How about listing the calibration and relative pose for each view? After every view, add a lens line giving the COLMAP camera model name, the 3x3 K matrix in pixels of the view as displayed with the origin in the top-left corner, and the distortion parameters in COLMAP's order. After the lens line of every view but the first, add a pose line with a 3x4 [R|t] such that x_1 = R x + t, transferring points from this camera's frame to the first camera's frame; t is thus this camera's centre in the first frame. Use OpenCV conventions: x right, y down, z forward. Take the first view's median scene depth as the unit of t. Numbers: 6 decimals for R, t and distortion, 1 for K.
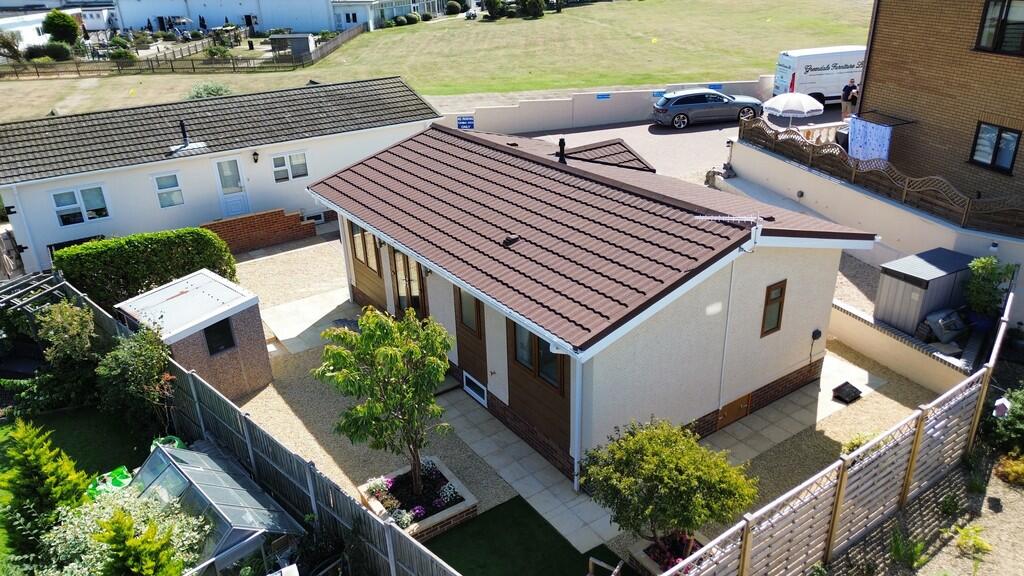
lens RADIAL K [[736.6, 0, 512.0], [0, 736.6, 288.0], [0, 0, 1]] dist [0.005518, 0.001839]
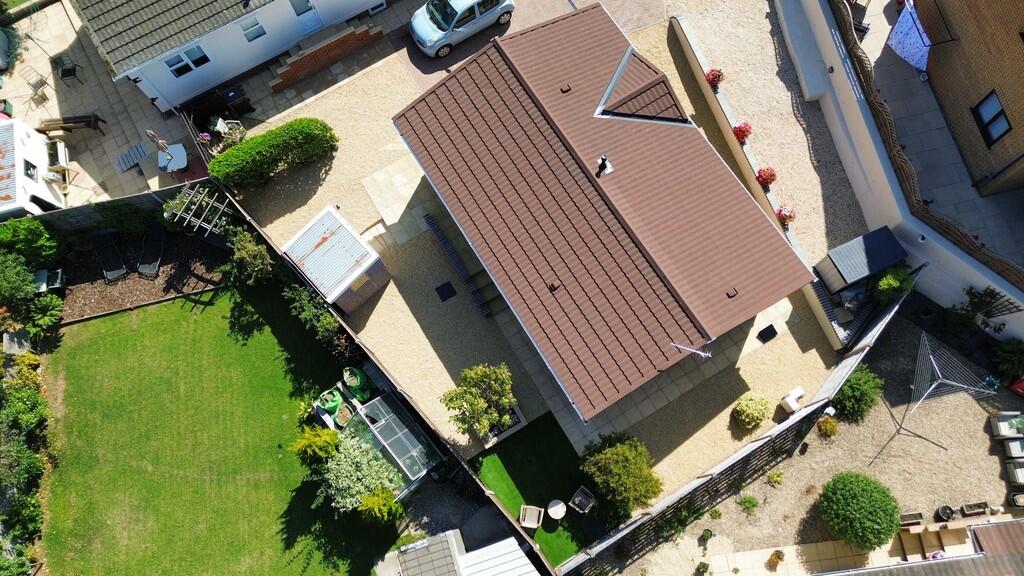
lens RADIAL K [[736.6, 0, 512.0], [0, 736.6, 288.0], [0, 0, 1]] dist [0.005518, 0.001839]
pose [[0.997831, 0.057365, -0.032296, -0.037488], [-0.013638, 0.660067, 0.751083, -1.122578], [0.064403, -0.749013, 0.659417, 0.022768]]
